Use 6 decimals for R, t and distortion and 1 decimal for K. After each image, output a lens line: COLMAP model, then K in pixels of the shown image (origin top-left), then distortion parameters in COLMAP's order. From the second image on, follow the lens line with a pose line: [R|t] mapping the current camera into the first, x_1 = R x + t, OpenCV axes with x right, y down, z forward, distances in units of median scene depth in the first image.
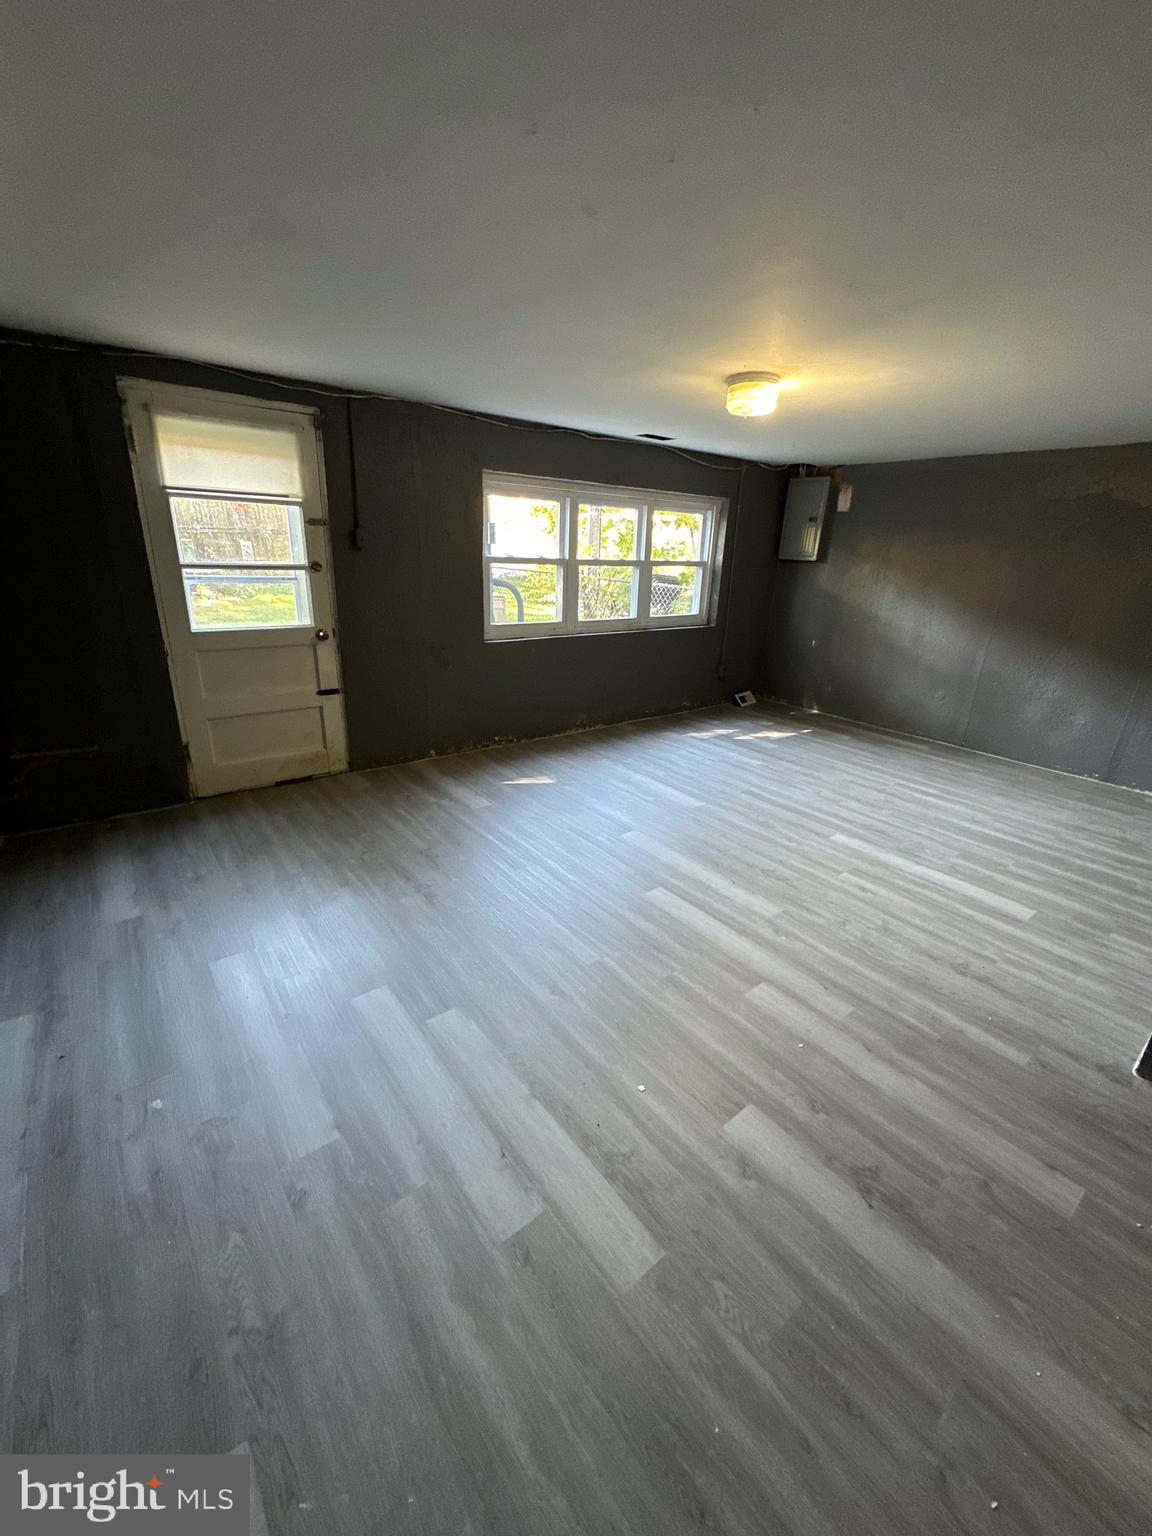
lens RADIAL K [[611.5, 0, 571.1], [0, 611.5, 766.5], [0, 0, 1]] dist [-0.003646, 0.001033]
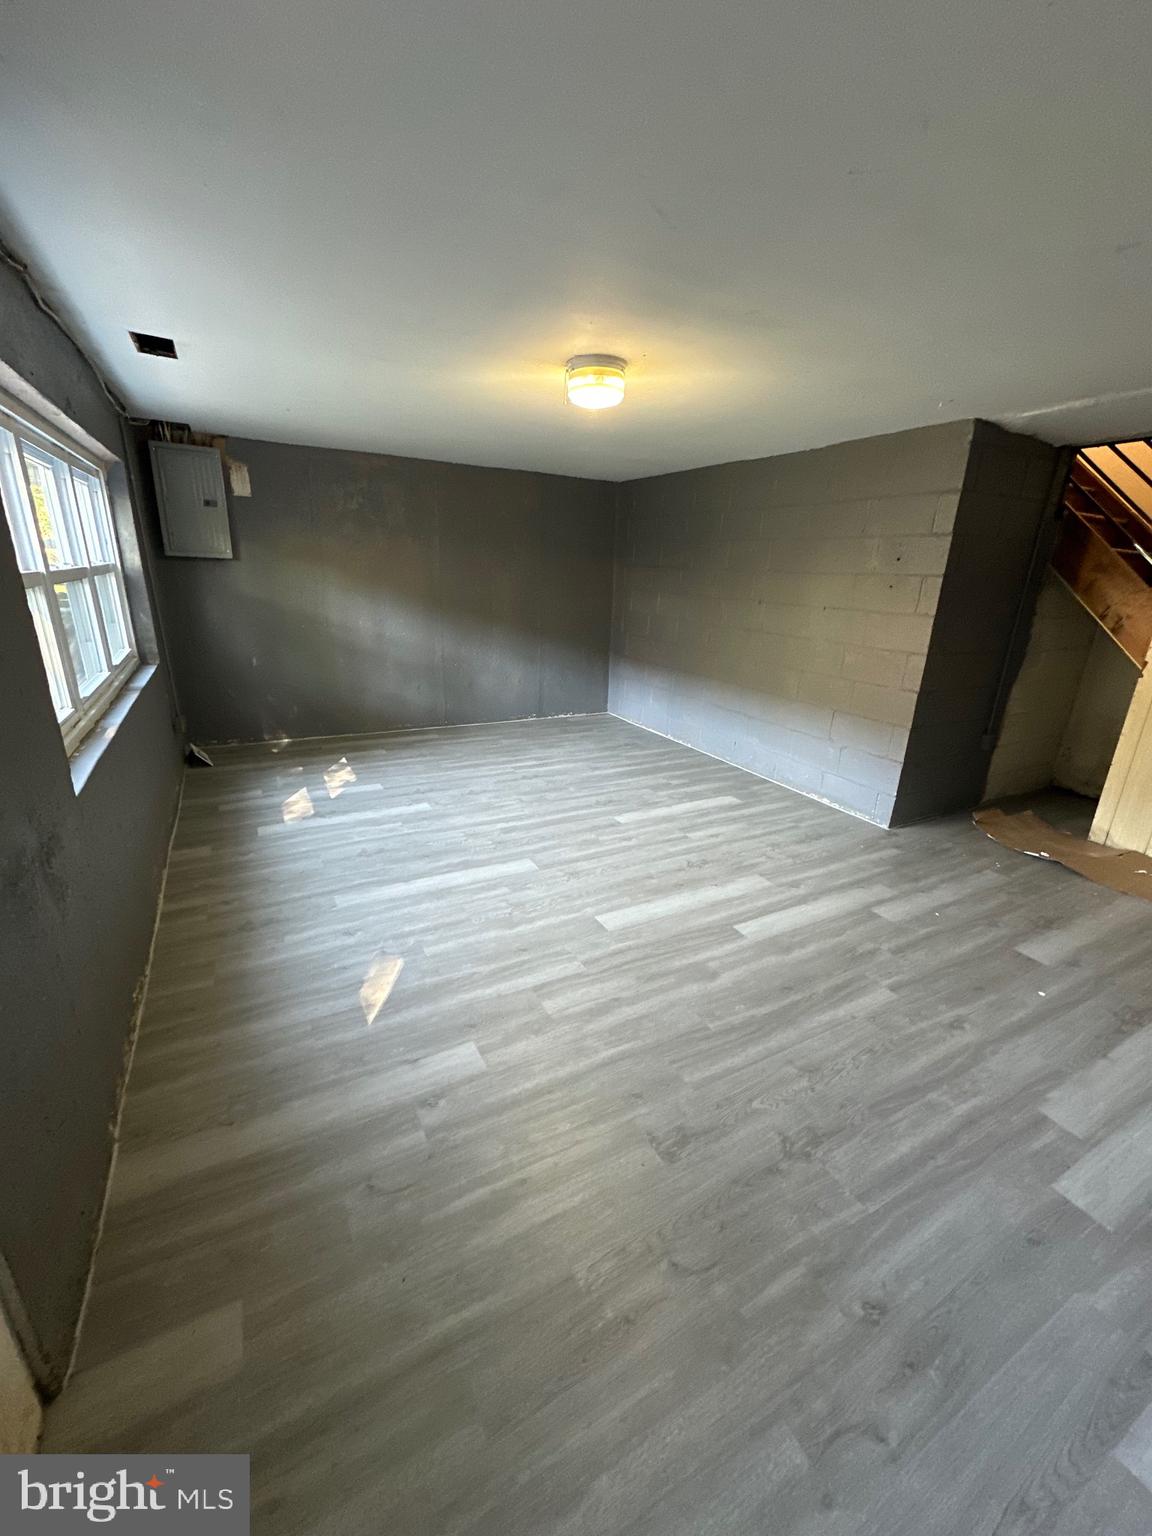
lens RADIAL K [[611.5, 0, 573.9], [0, 611.5, 770.2], [0, 0, 1]] dist [-0.003646, 0.001033]
pose [[0.166227, -0.340963, 0.925264, -0.486081], [0.304100, 0.910310, 0.280820, -0.257087], [-0.938025, 0.234693, 0.255005, 0.663031]]
